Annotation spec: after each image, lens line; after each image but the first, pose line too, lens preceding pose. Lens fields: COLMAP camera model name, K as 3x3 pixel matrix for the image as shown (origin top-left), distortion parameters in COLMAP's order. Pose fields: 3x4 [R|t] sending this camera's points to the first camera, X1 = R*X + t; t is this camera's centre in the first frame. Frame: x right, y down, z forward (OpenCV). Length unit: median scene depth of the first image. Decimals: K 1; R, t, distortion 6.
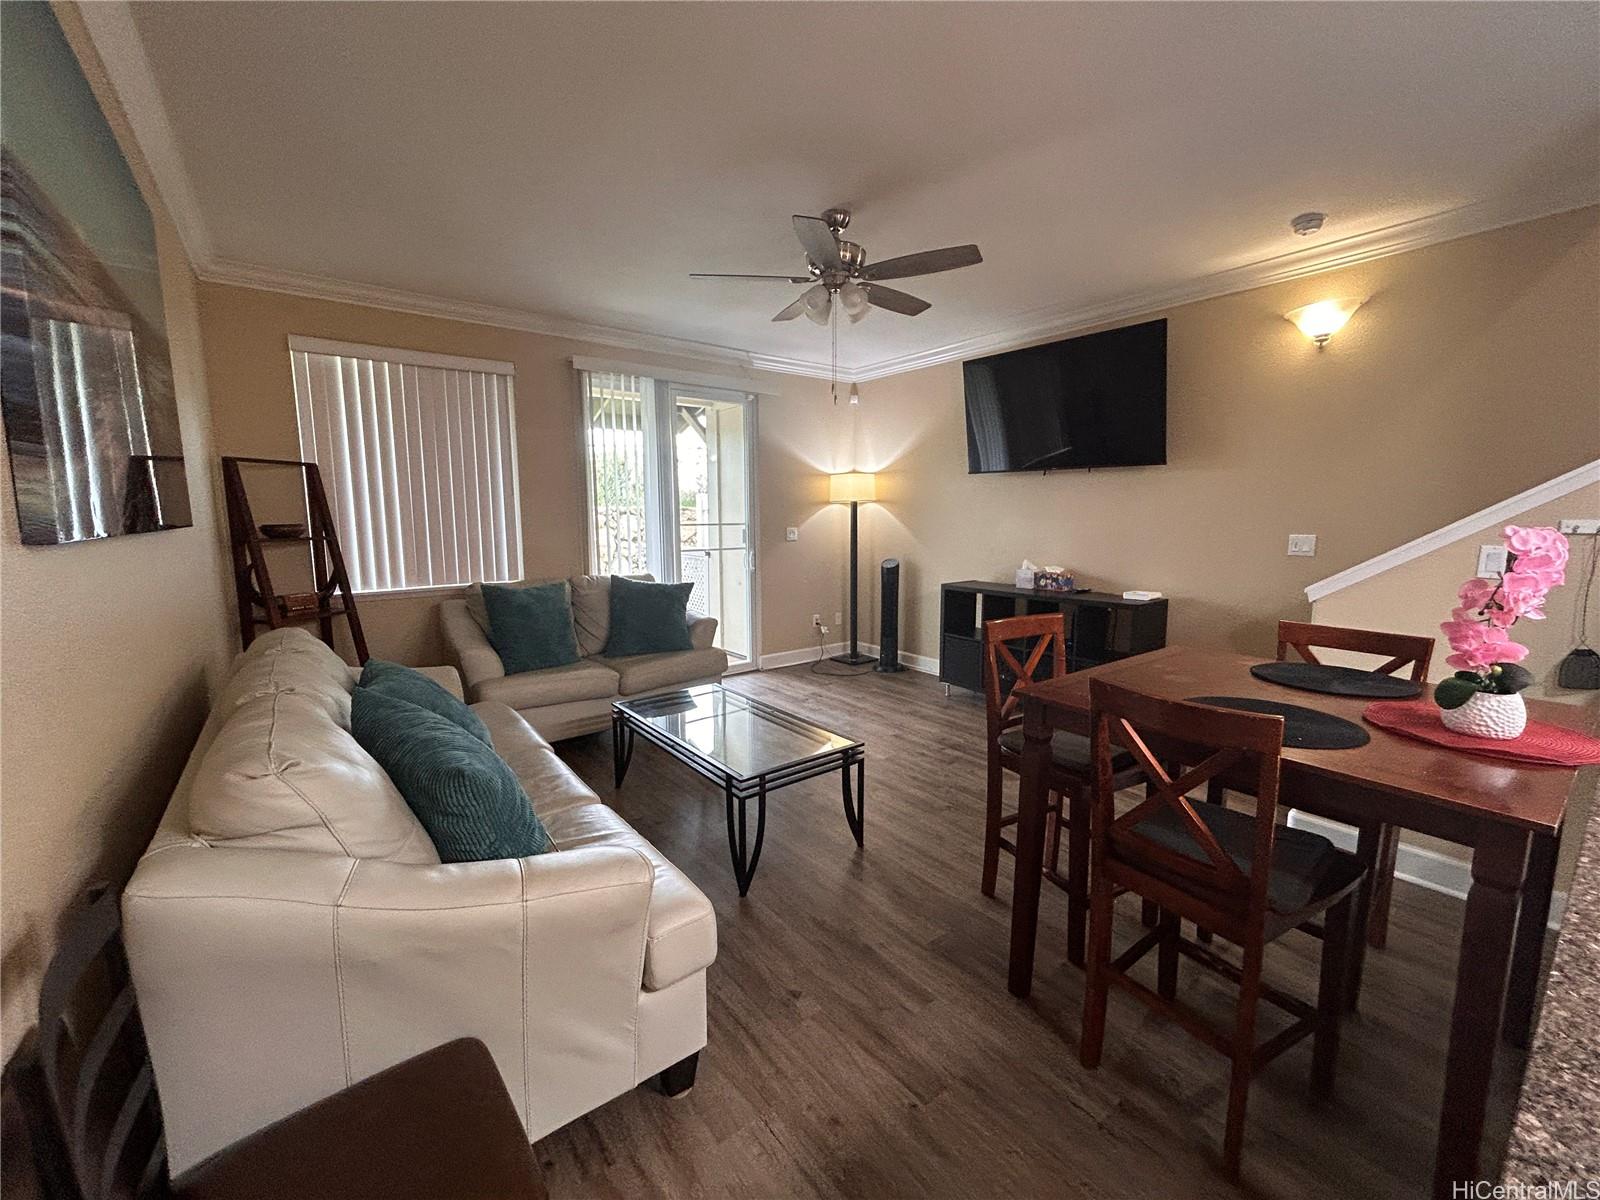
lens RADIAL K [[644.4, 0, 800.0], [0, 644.4, 600.0], [0, 0, 1]] dist [0.001952, 0.000489]
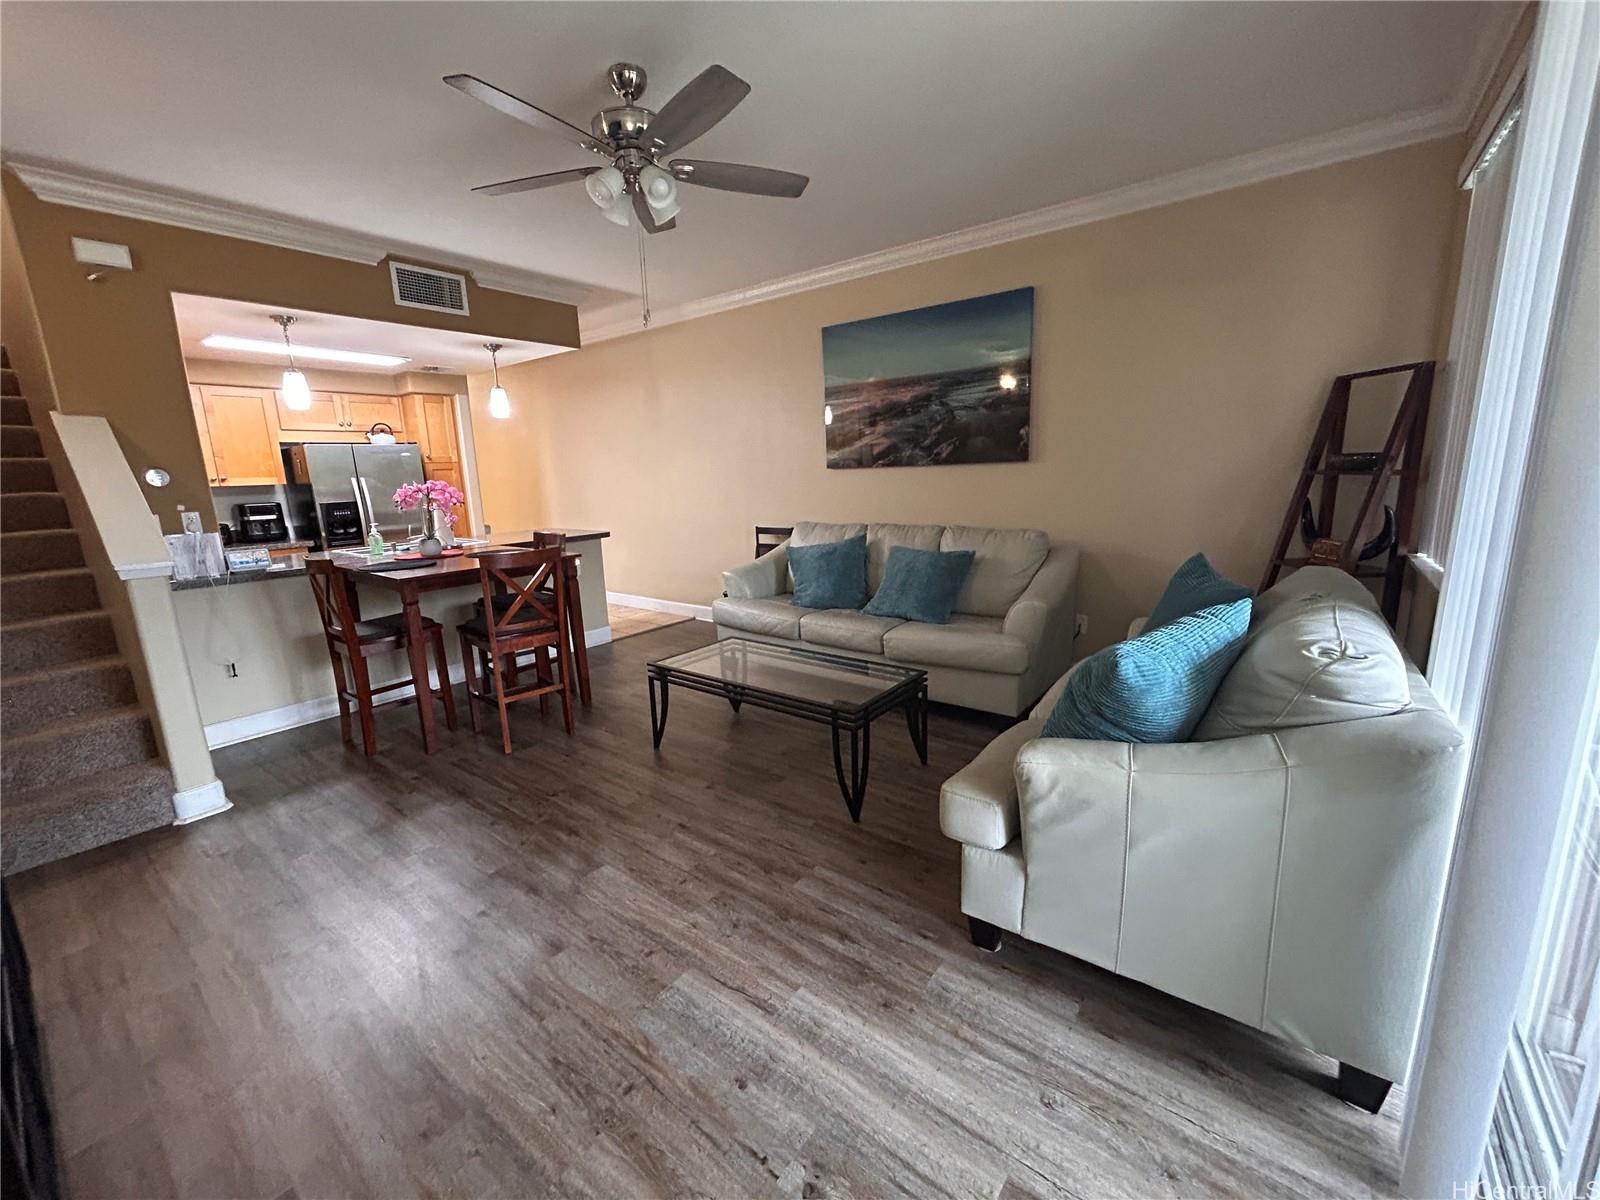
lens RADIAL K [[647.2, 0, 800.0], [0, 647.2, 600.0], [0, 0, 1]] dist [-0.000821, 0.000191]
pose [[-0.967981, 0.083359, -0.236780, 0.076482], [0.001990, 0.945771, 0.324827, -0.207003], [0.251017, 0.313955, -0.915654, 1.606587]]
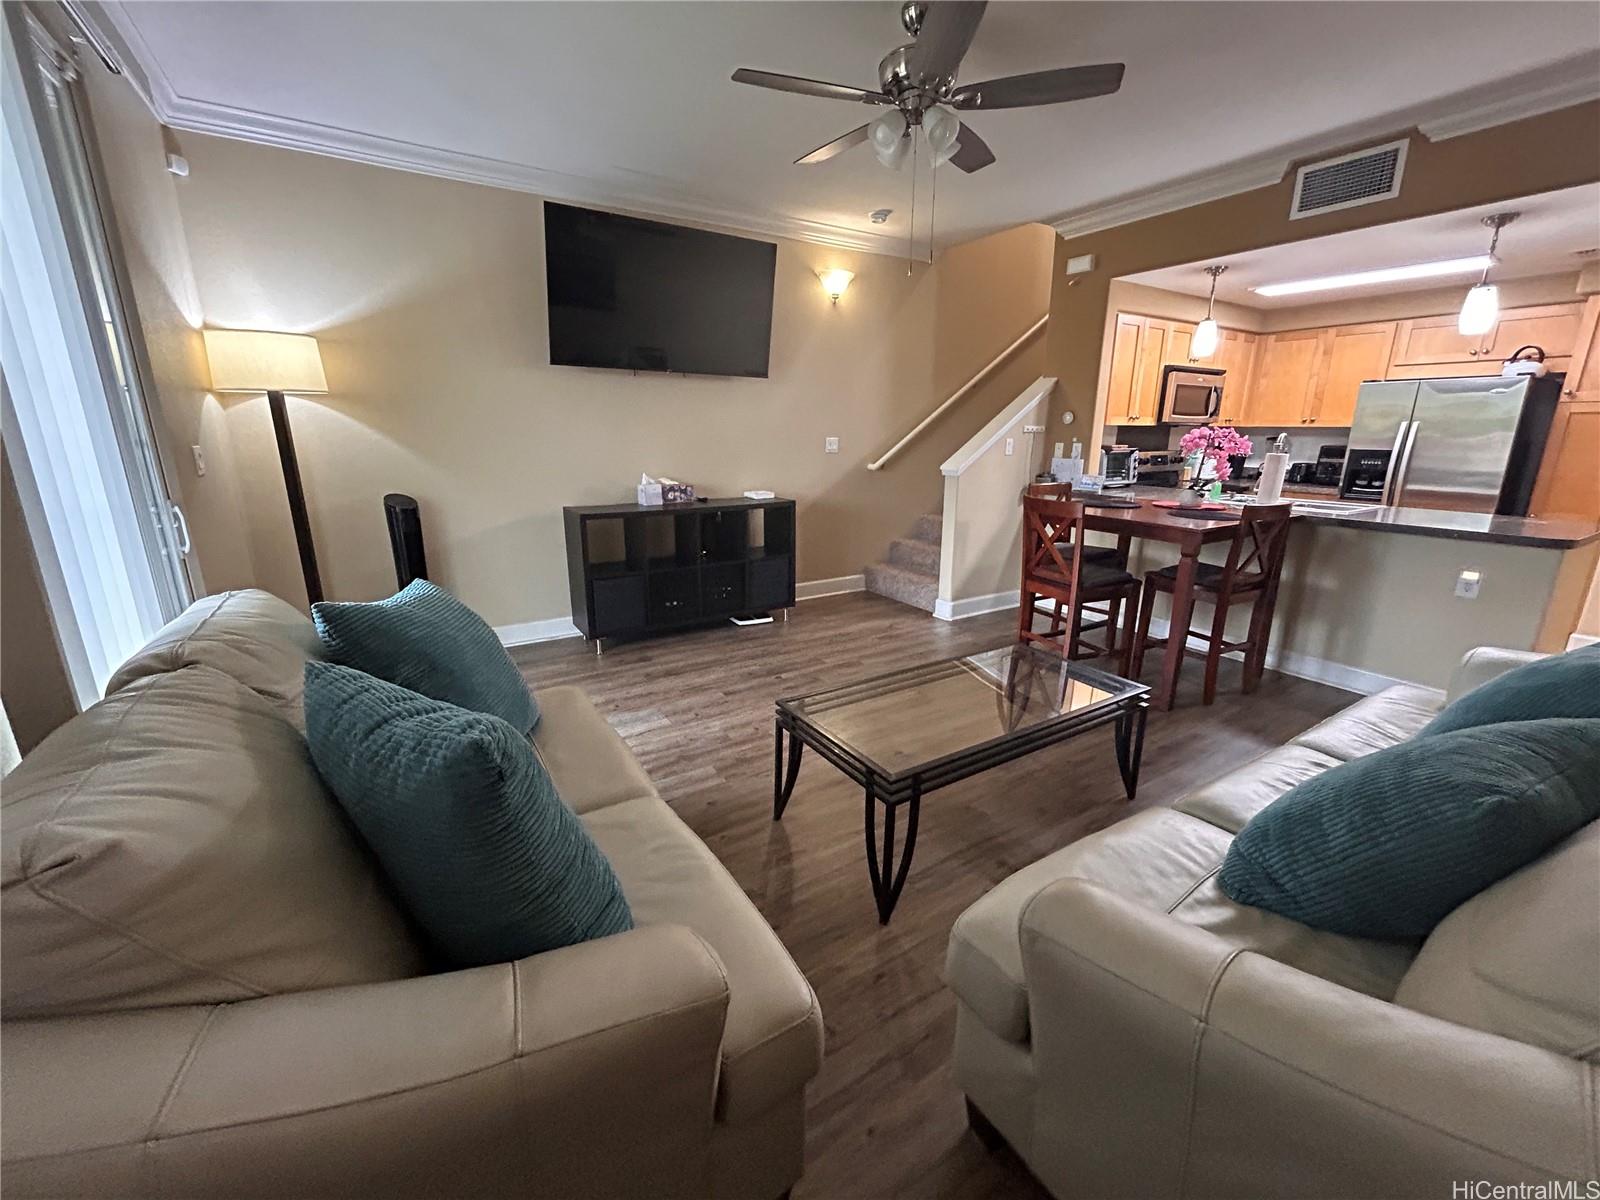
lens RADIAL K [[647.2, 0, 800.0], [0, 647.2, 600.0], [0, 0, 1]] dist [-0.000821, 0.000191]
pose [[0.097233, -0.252948, 0.962581, -0.706440], [0.127872, 0.962323, 0.239964, -0.106966], [-0.987013, 0.099754, 0.125915, 0.913364]]
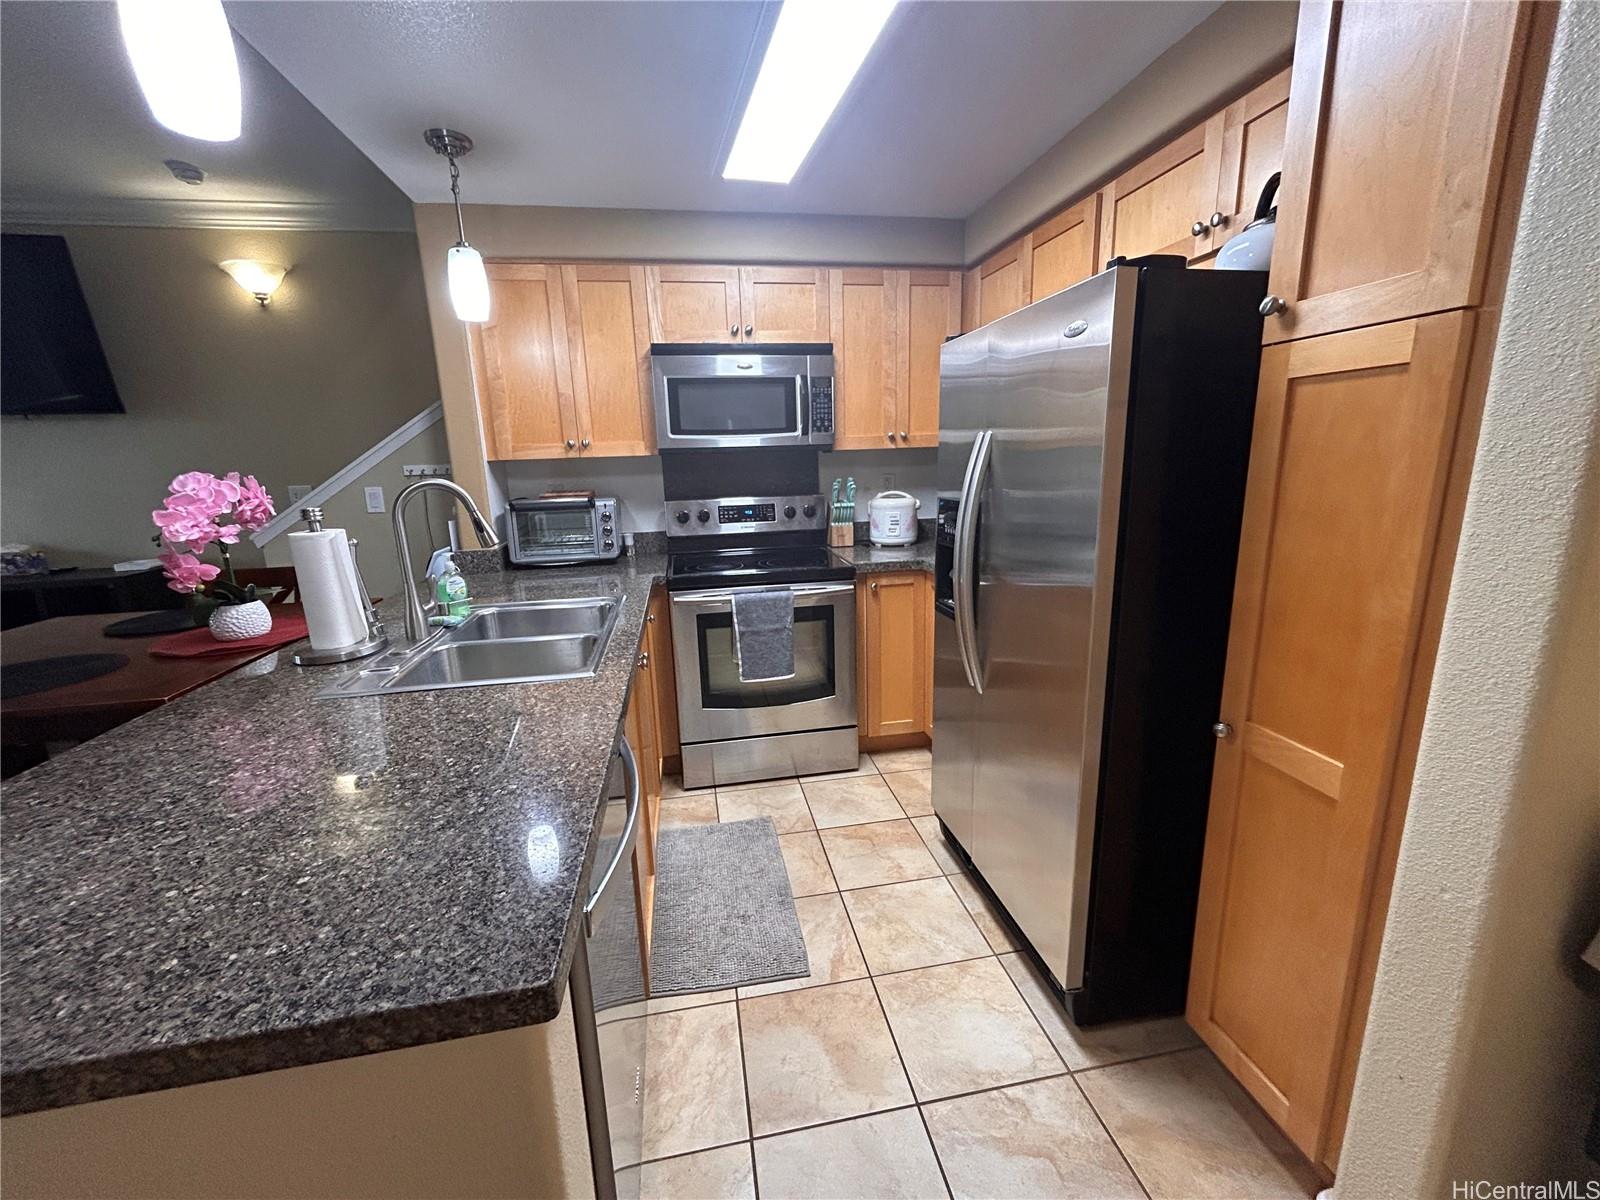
lens RADIAL K [[648.9, 0, 800.0], [0, 648.9, 600.0], [0, 0, 1]] dist [-0.001199, -0.000065]
pose [[0.457803, -0.205726, 0.864924, 0.187655], [0.147292, 0.976965, 0.154415, 0.039698], [-0.876768, 0.056705, 0.477559, -0.228046]]
